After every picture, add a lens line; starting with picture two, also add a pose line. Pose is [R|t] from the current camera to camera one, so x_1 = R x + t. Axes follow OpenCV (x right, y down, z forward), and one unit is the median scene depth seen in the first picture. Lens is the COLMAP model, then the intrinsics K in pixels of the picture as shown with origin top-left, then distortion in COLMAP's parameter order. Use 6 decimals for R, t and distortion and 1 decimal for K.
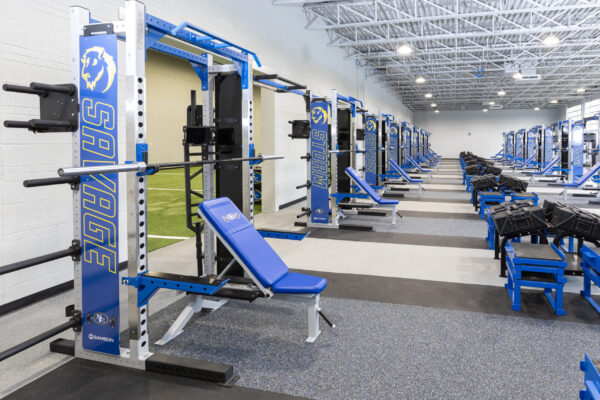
lens RADIAL K [[318.9, 0, 391.1], [0, 318.9, 148.4], [0, 0, 1]] dist [0.012216, -0.006201]
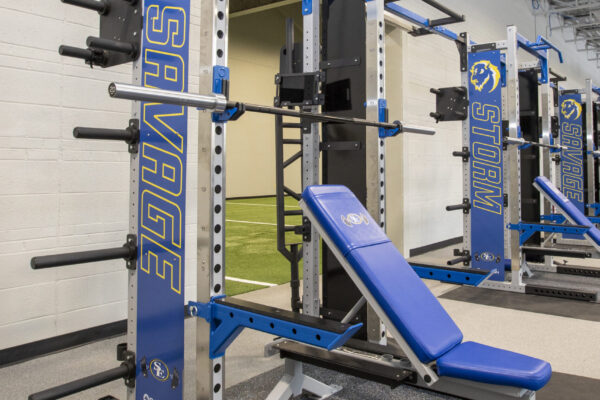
lens RADIAL K [[544.2, 0, 344.8], [0, 544.2, 131.1], [0, 0, 1]] dist [-0.098993, 0.068981]
pose [[0.912313, -0.030871, -0.408329, -0.118645], [-0.004748, 0.996290, -0.085931, 0.114071], [0.409466, 0.080335, 0.908781, 0.141910]]
